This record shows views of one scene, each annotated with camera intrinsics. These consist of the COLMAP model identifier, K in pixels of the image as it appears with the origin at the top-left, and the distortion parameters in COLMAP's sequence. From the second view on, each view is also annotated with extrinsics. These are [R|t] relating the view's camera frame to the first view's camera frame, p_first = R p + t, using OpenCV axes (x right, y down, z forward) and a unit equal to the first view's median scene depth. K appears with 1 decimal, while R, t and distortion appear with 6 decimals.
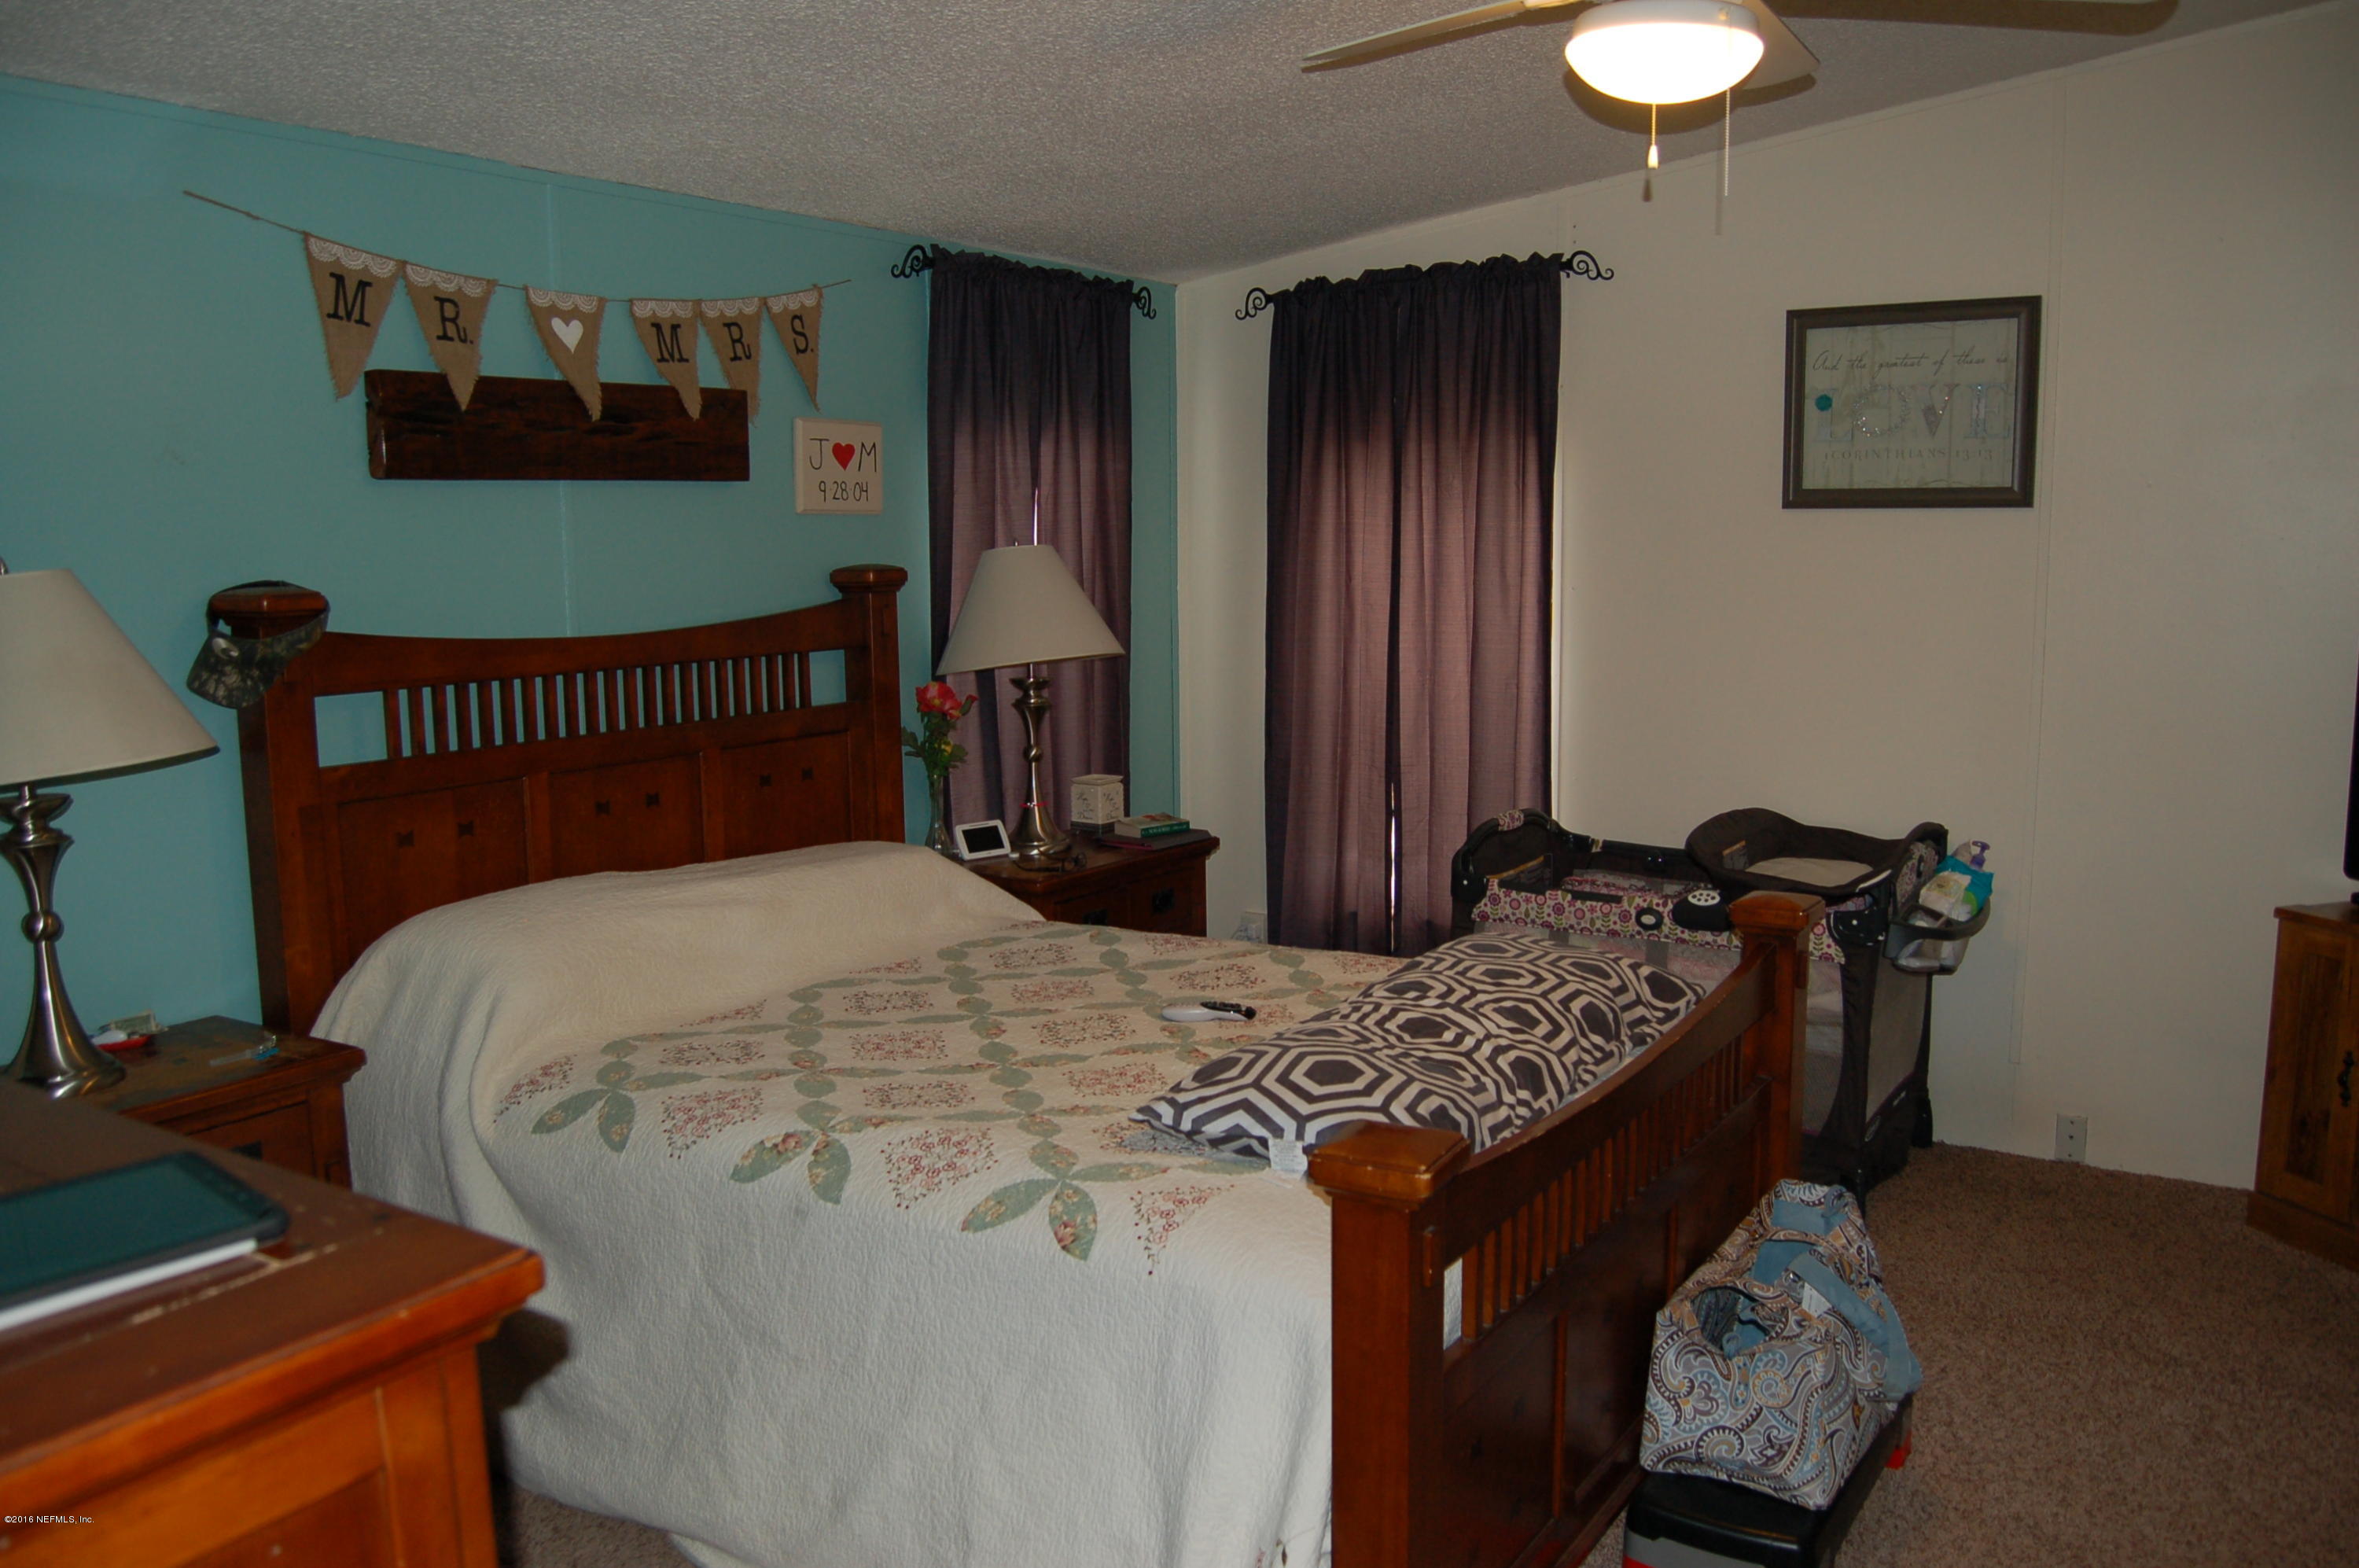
lens RADIAL K [[1856.5, 0, 1179.5], [0, 1856.5, 784.0], [0, 0, 1]] dist [-0.004411, -0.086104]
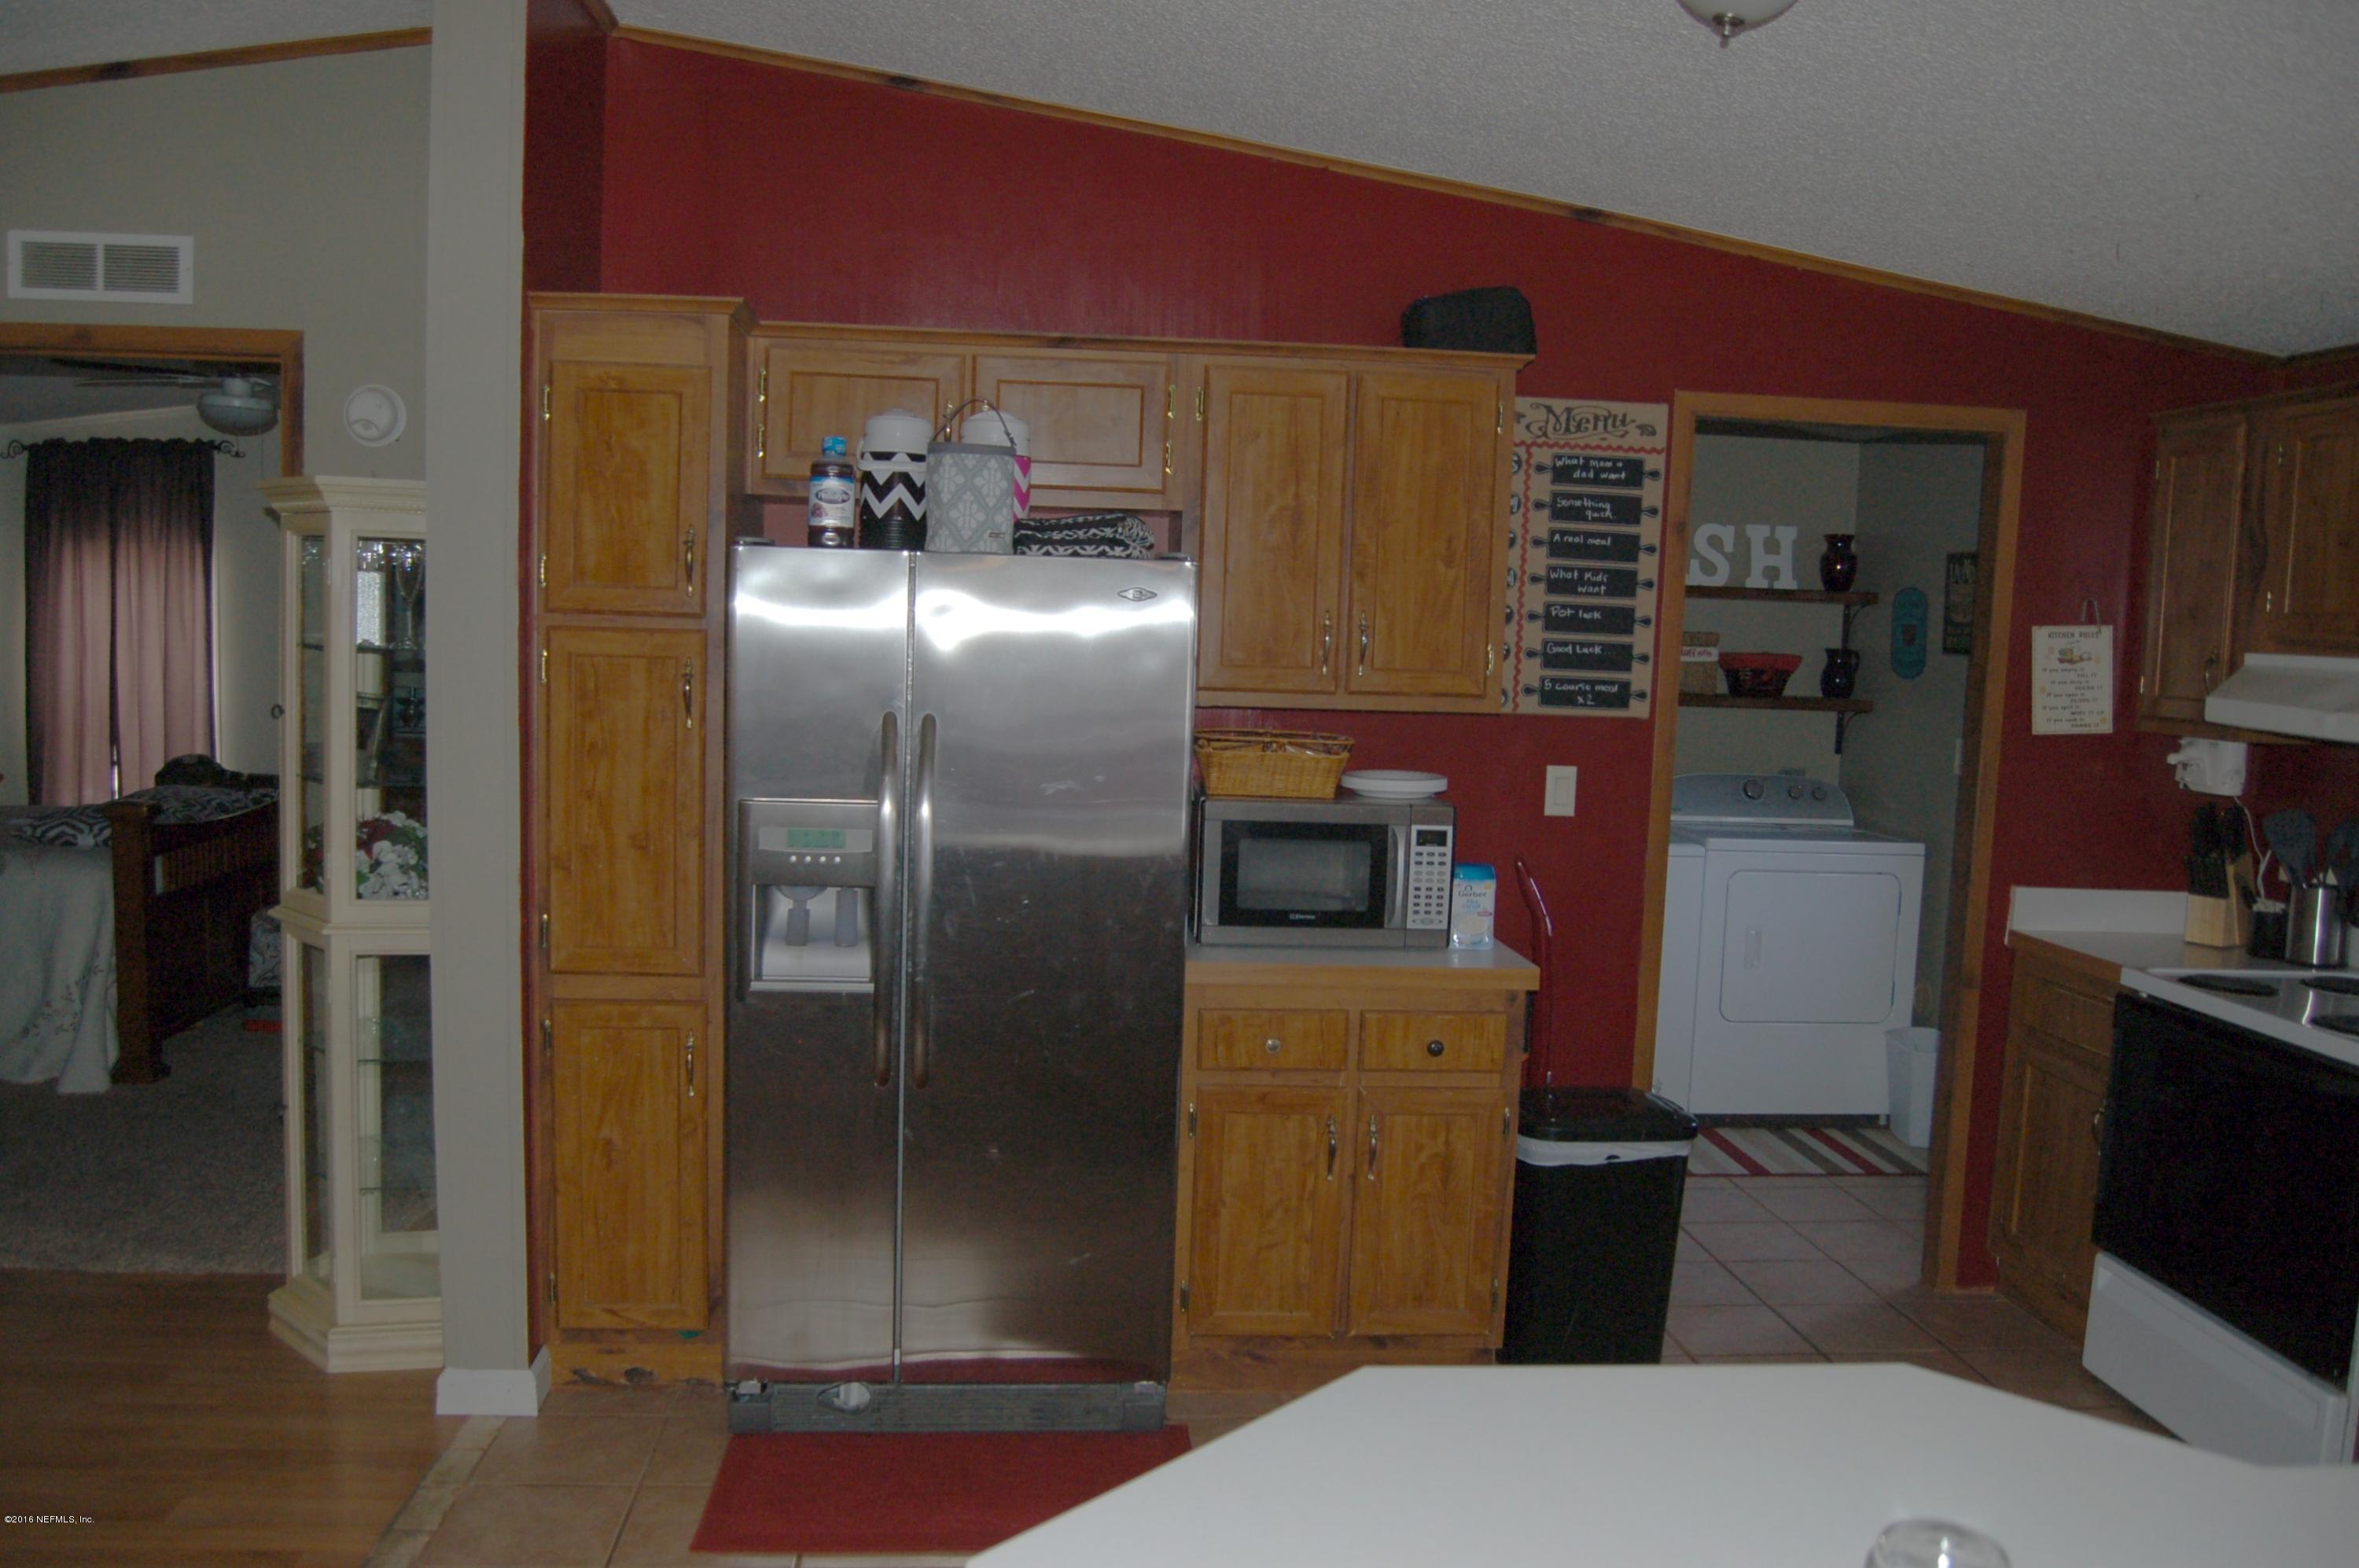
lens RADIAL K [[1856.5, 0, 1179.5], [0, 1856.5, 784.0], [0, 0, 1]] dist [-0.004411, -0.086104]
pose [[0.793209, -0.020921, 0.608590, -0.134932], [0.045567, 0.998647, -0.025059, 0.124532], [-0.607242, 0.047609, 0.793089, -0.914987]]
